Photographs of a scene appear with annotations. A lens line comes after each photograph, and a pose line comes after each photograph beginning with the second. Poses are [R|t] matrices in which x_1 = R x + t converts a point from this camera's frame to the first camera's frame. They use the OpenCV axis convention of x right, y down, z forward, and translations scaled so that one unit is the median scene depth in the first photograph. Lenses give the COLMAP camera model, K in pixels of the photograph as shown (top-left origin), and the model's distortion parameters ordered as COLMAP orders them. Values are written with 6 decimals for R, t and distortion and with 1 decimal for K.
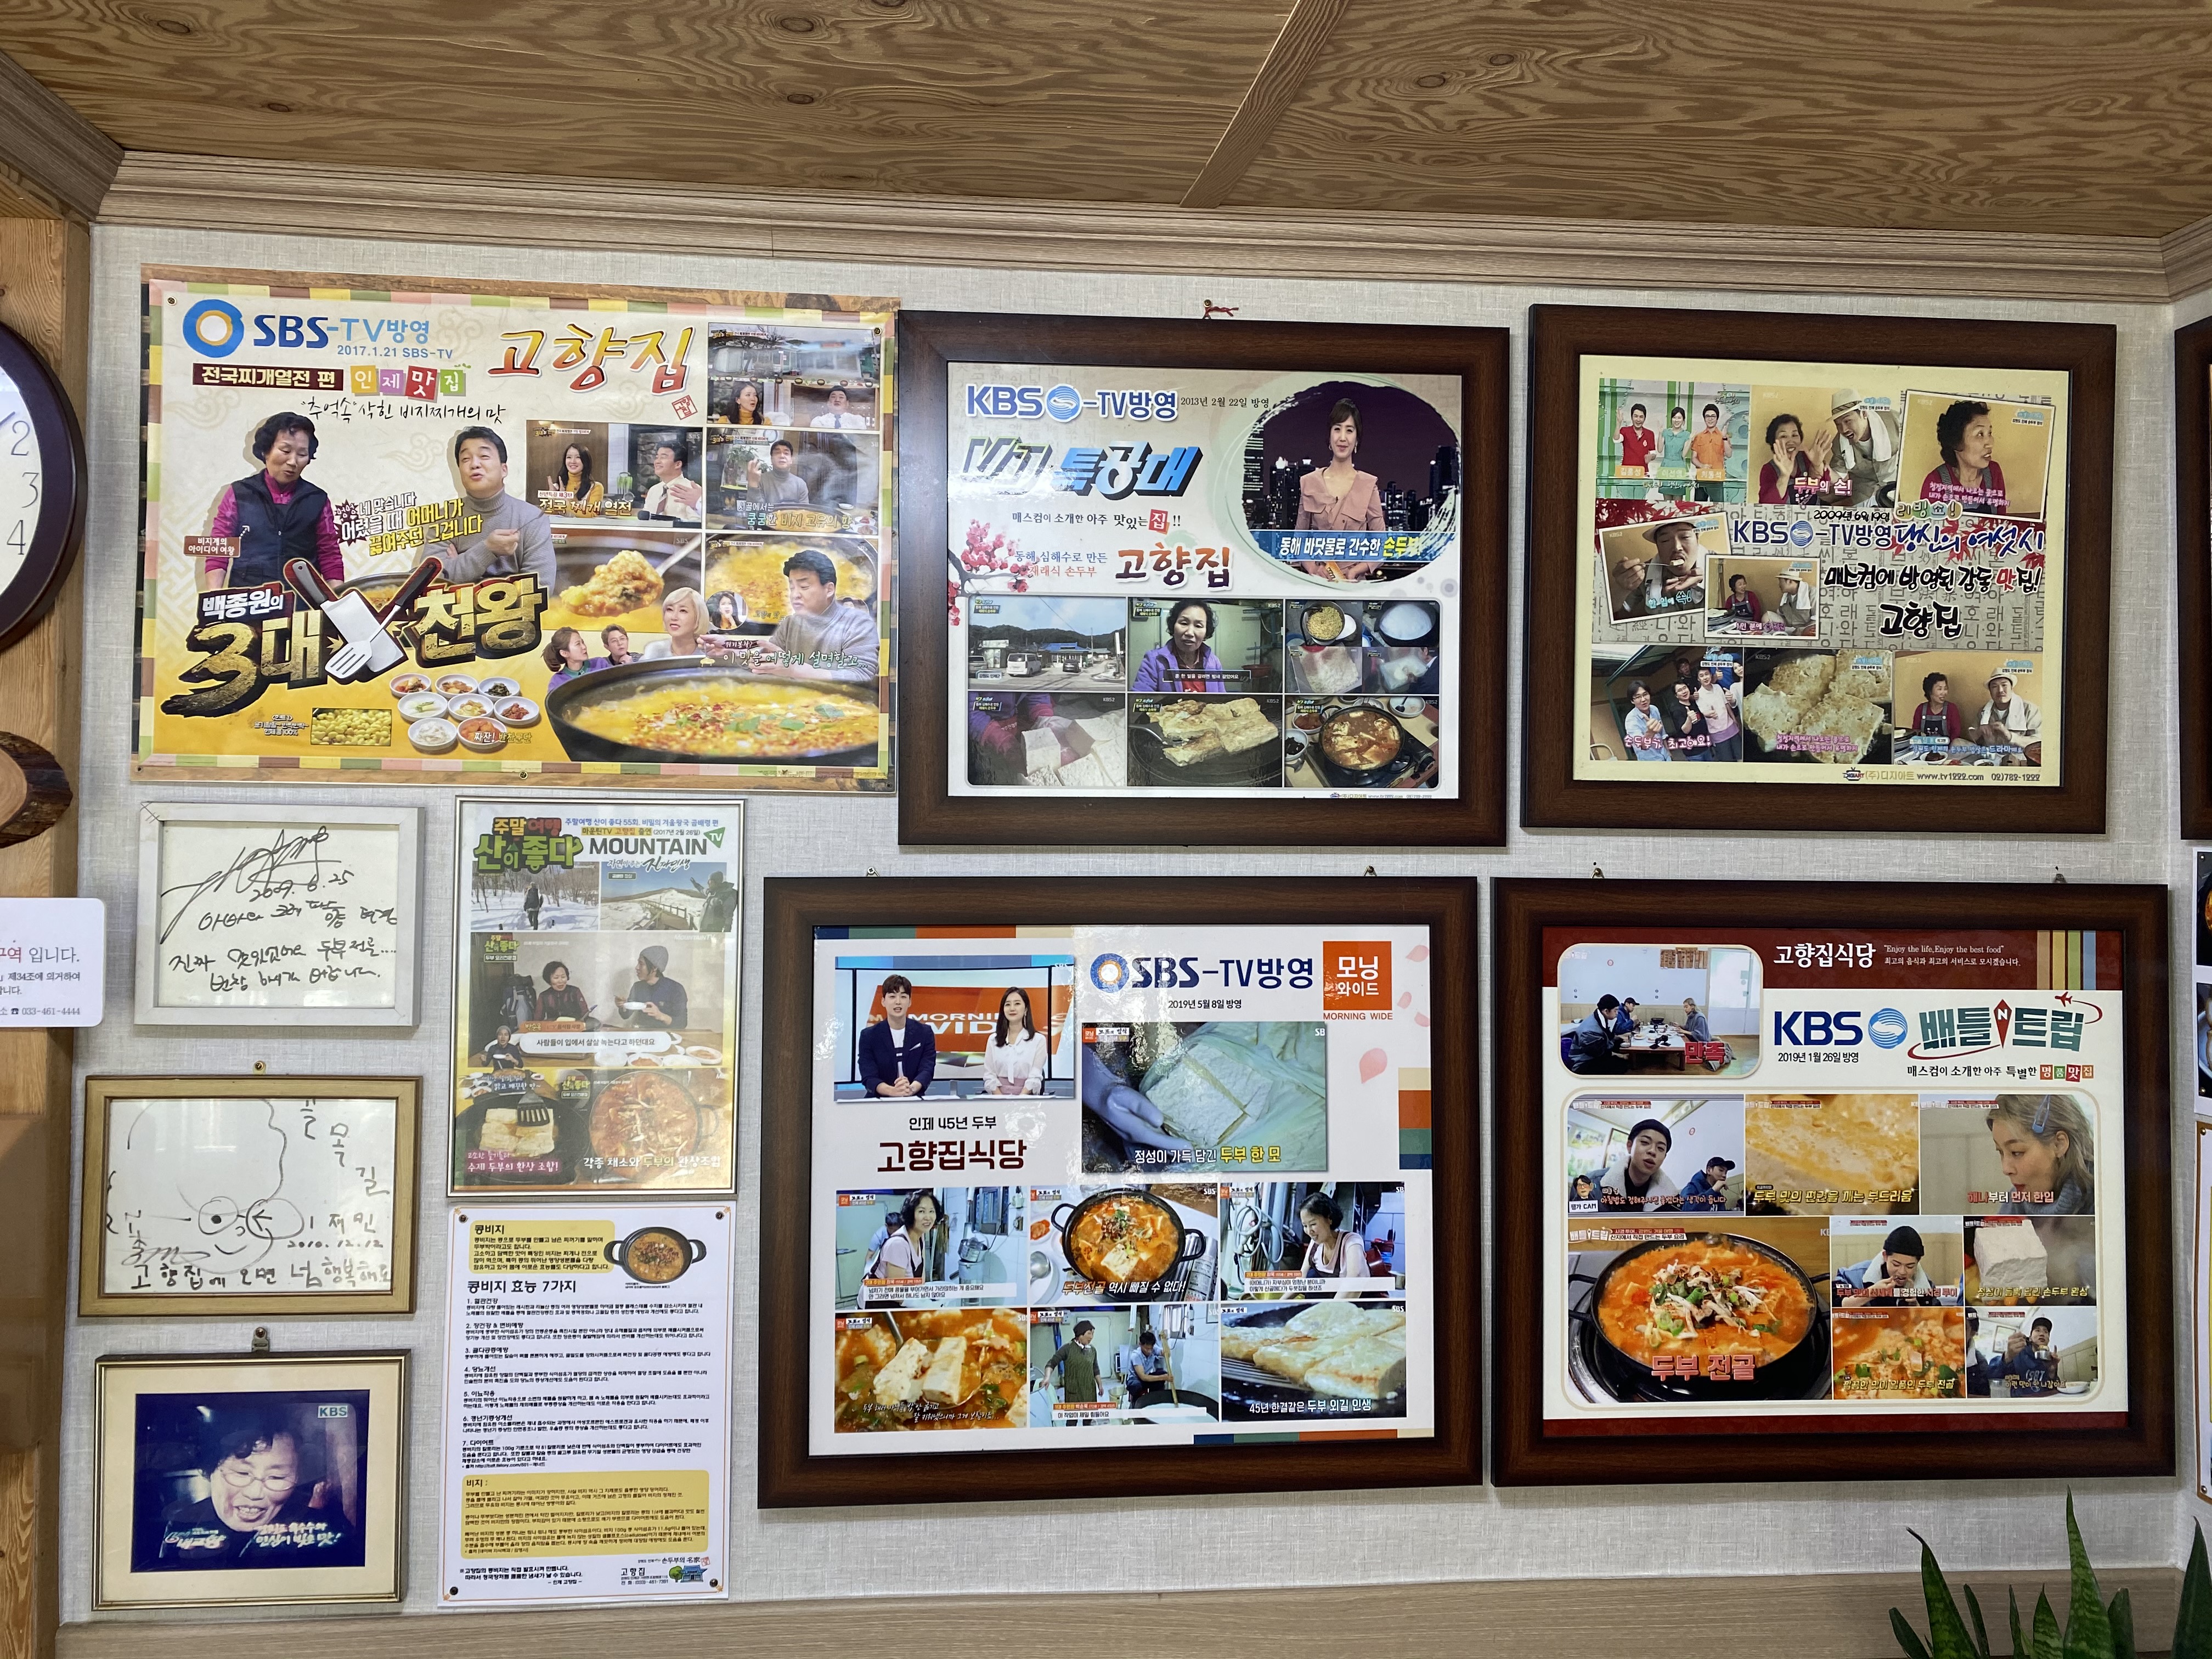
lens RADIAL K [[1768.6, 0, 1110.9], [0, 1768.6, 824.4], [0, 0, 1]] dist [0.066499, -0.013250]
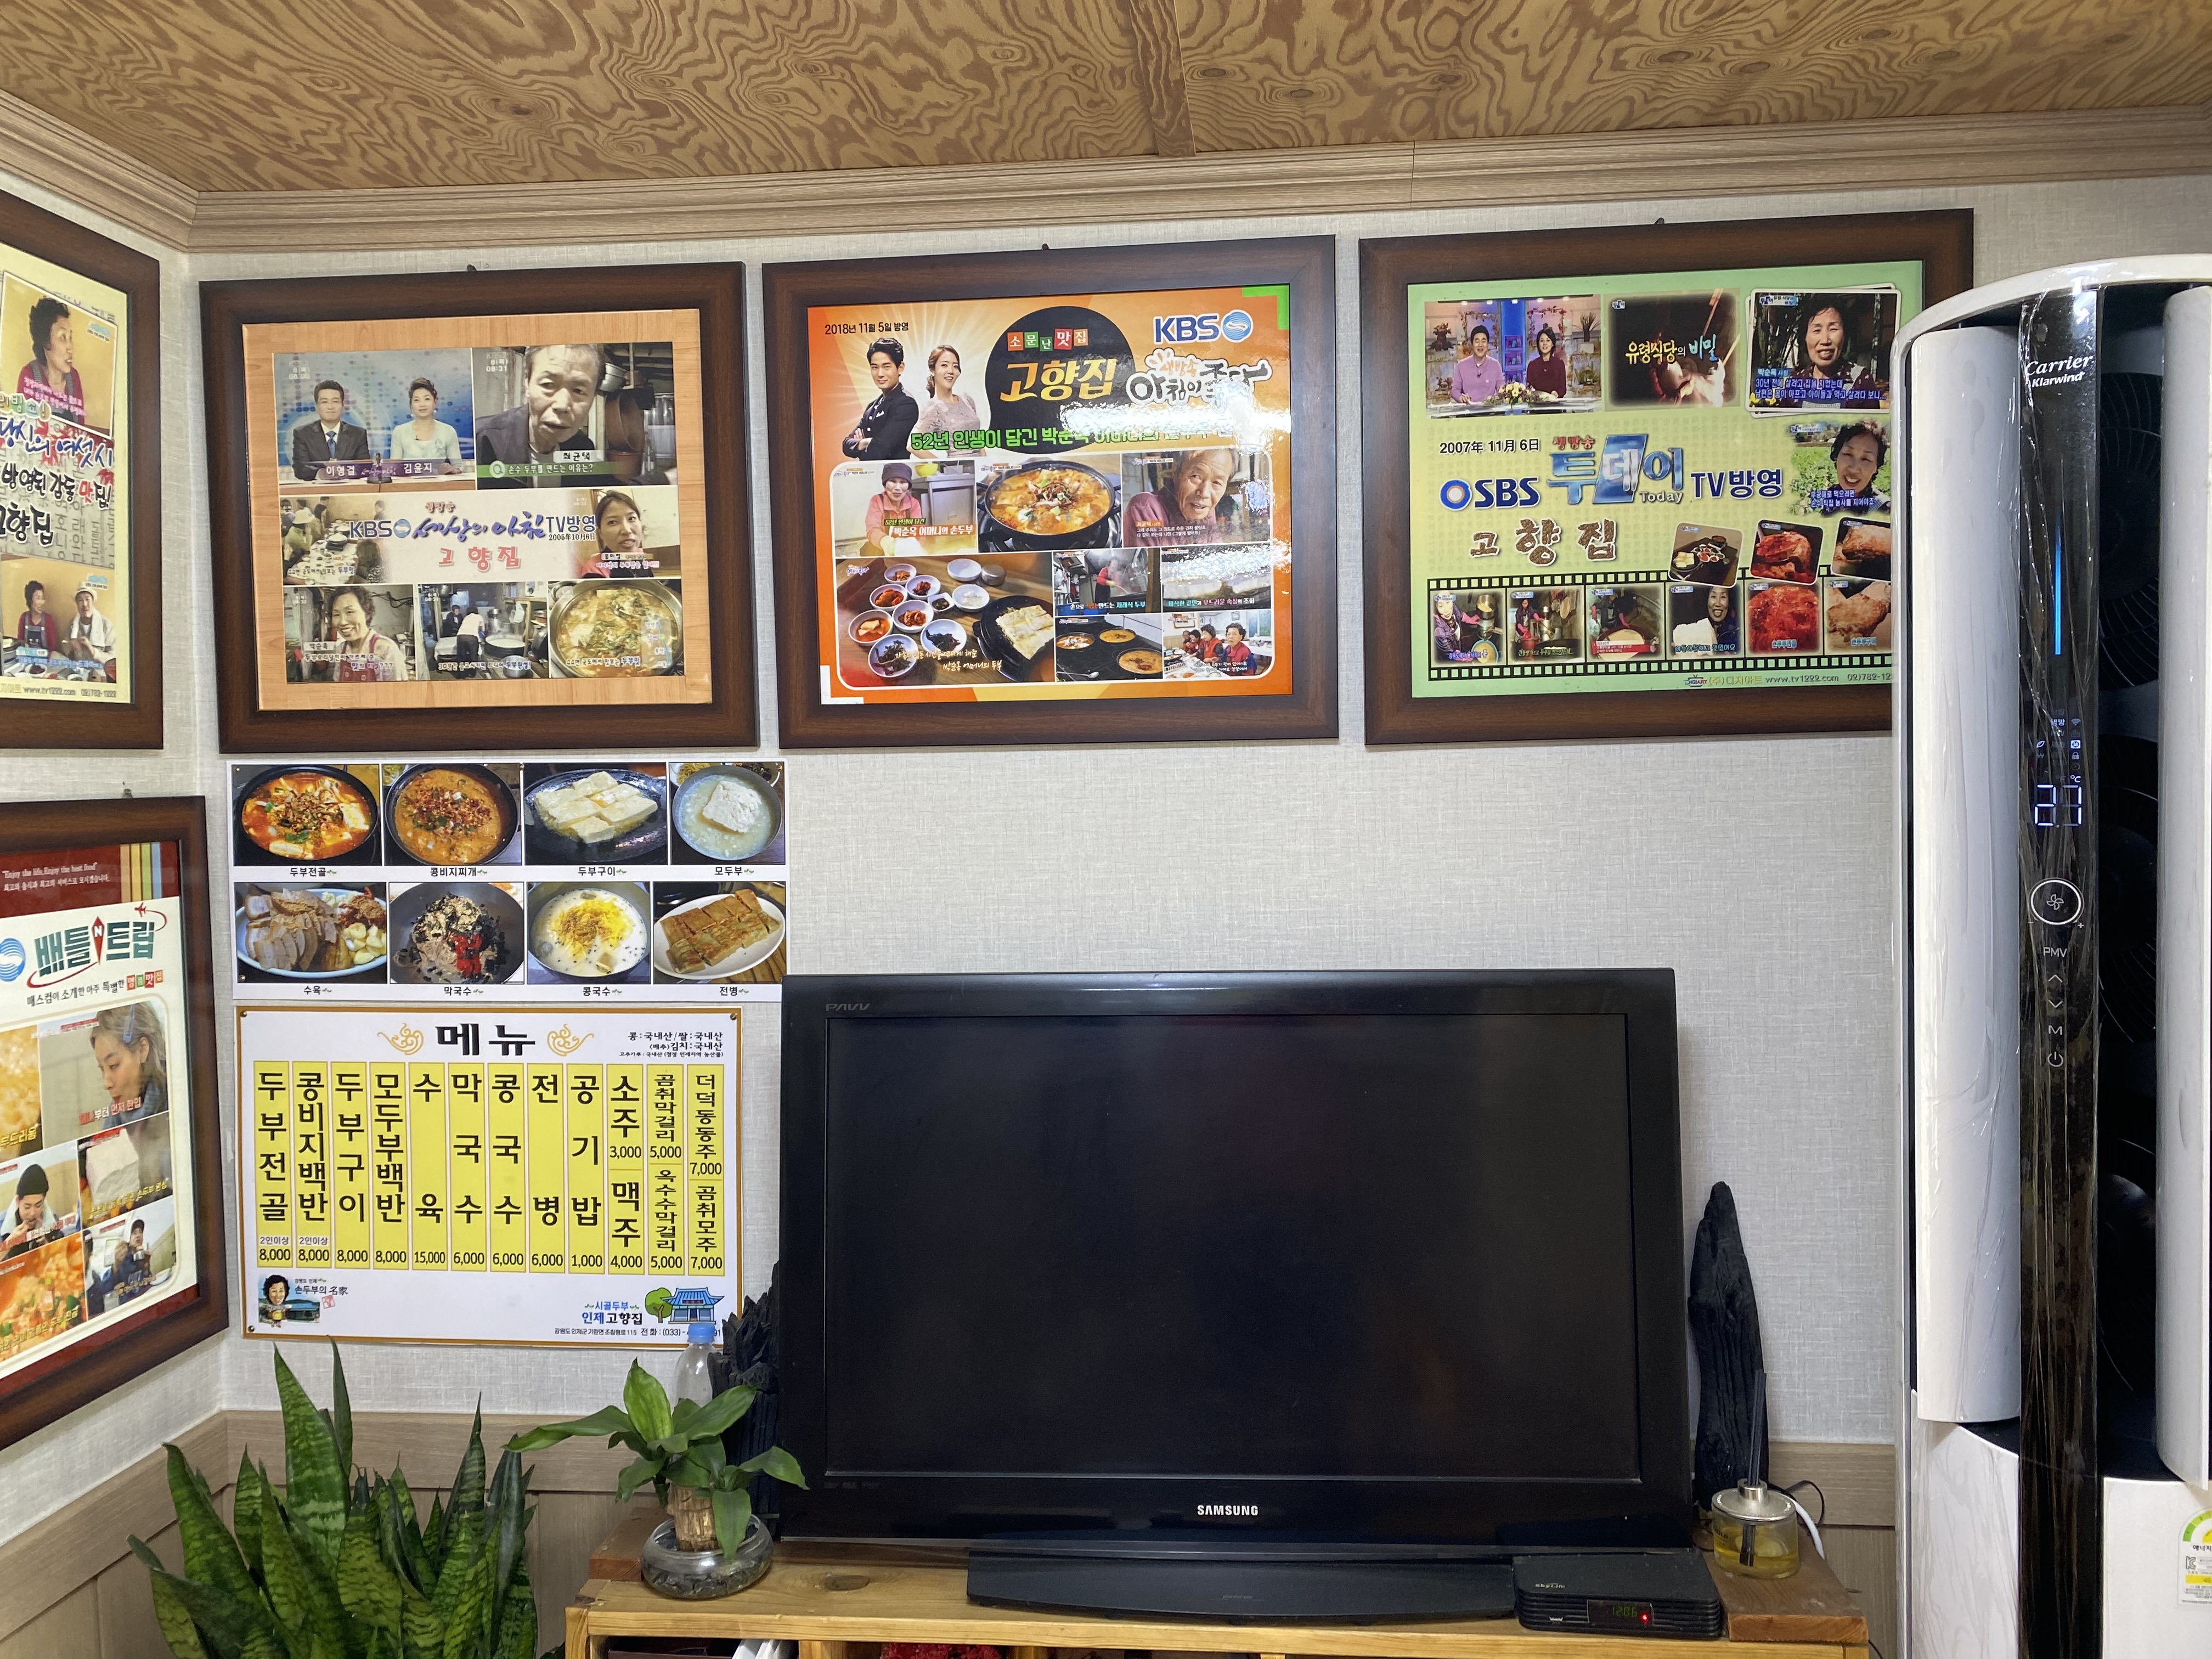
lens RADIAL K [[1768.6, 0, 1100.2], [0, 1768.6, 820.9], [0, 0, 1]] dist [0.066499, -0.013250]
pose [[0.214980, -0.049984, 0.975338, -0.359891], [0.011468, 0.998750, 0.048656, 0.002321], [-0.976551, 0.000725, 0.215285, 0.243901]]
